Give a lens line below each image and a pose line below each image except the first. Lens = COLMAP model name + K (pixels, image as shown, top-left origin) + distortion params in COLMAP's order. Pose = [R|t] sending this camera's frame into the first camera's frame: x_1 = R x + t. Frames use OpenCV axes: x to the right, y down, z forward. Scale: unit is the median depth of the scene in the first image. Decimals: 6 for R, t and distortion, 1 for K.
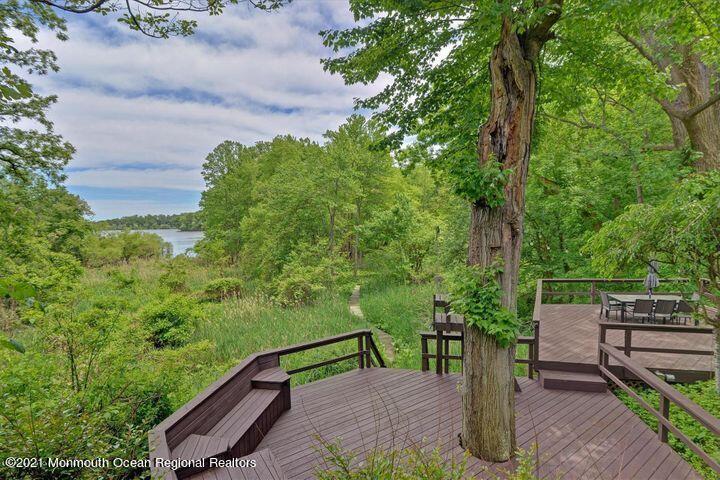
lens RADIAL K [[356.4, 0, 358.1], [0, 356.4, 224.6], [0, 0, 1]] dist [-0.002553, -0.000416]
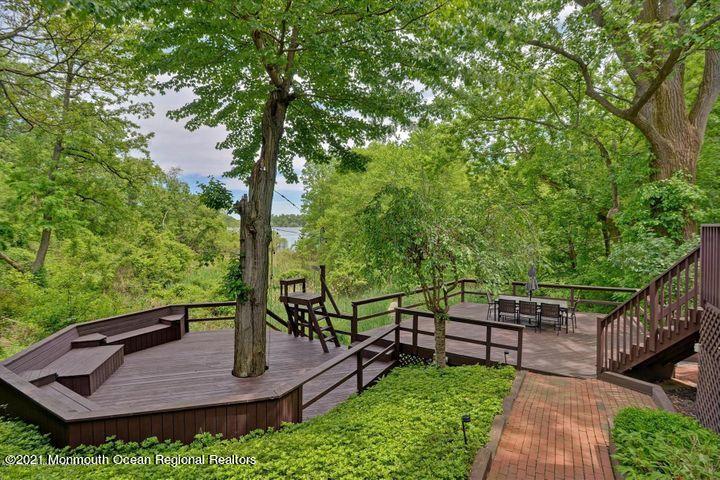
lens RADIAL K [[356.4, 0, 358.1], [0, 356.4, 224.6], [0, 0, 1]] dist [-0.002553, -0.000416]
pose [[0.941853, 0.018899, -0.335493, 0.444957], [-0.019931, 0.999801, 0.000366, -0.002801], [0.335434, 0.006342, 0.942043, -0.090304]]
